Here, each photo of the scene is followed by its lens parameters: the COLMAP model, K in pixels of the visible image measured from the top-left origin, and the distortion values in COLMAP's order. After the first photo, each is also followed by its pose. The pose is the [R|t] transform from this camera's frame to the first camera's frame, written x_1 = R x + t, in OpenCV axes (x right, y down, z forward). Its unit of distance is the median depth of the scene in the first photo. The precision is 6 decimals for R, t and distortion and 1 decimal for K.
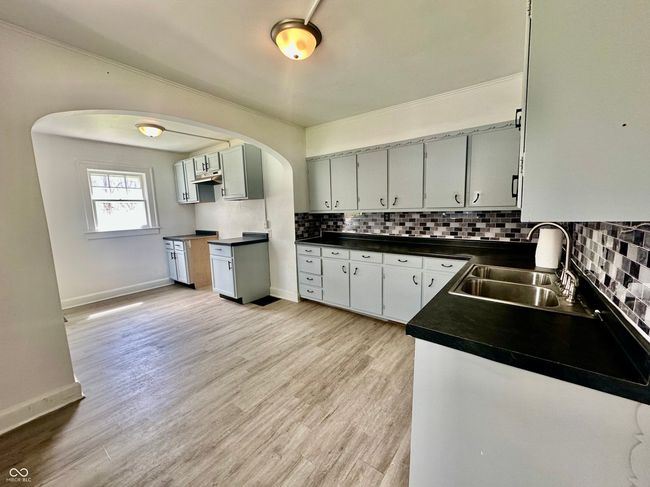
lens RADIAL K [[257.8, 0, 325.0], [0, 257.8, 243.5], [0, 0, 1]] dist [0.003173, 0.000576]
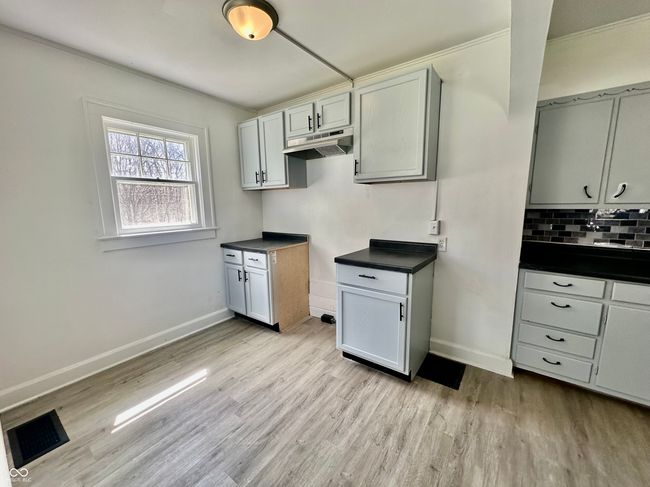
lens RADIAL K [[257.8, 0, 325.0], [0, 257.8, 243.5], [0, 0, 1]] dist [0.003173, 0.000576]
pose [[0.999579, 0.015829, 0.024326, -0.538731], [-0.016098, 0.999811, 0.010898, -0.048355], [-0.024149, -0.011285, 0.999645, 0.519590]]
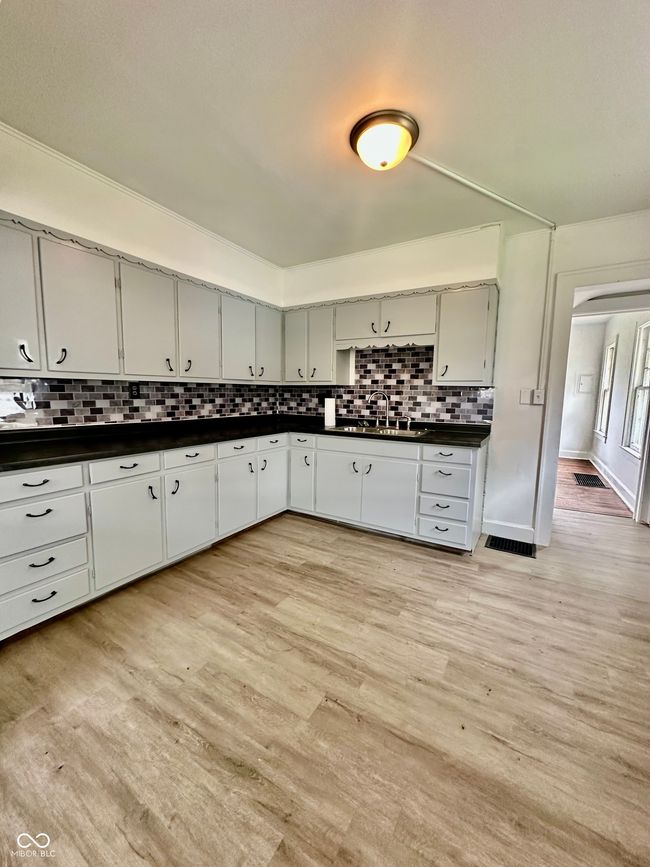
lens RADIAL K [[343.9, 0, 325.0], [0, 343.9, 433.5], [0, 0, 1]] dist [0.003173, 0.000576]
pose [[-0.105735, -0.098725, 0.989481, -0.560344], [0.120164, 0.986499, 0.111268, -0.042857], [-0.987107, 0.130665, -0.092444, 0.659824]]
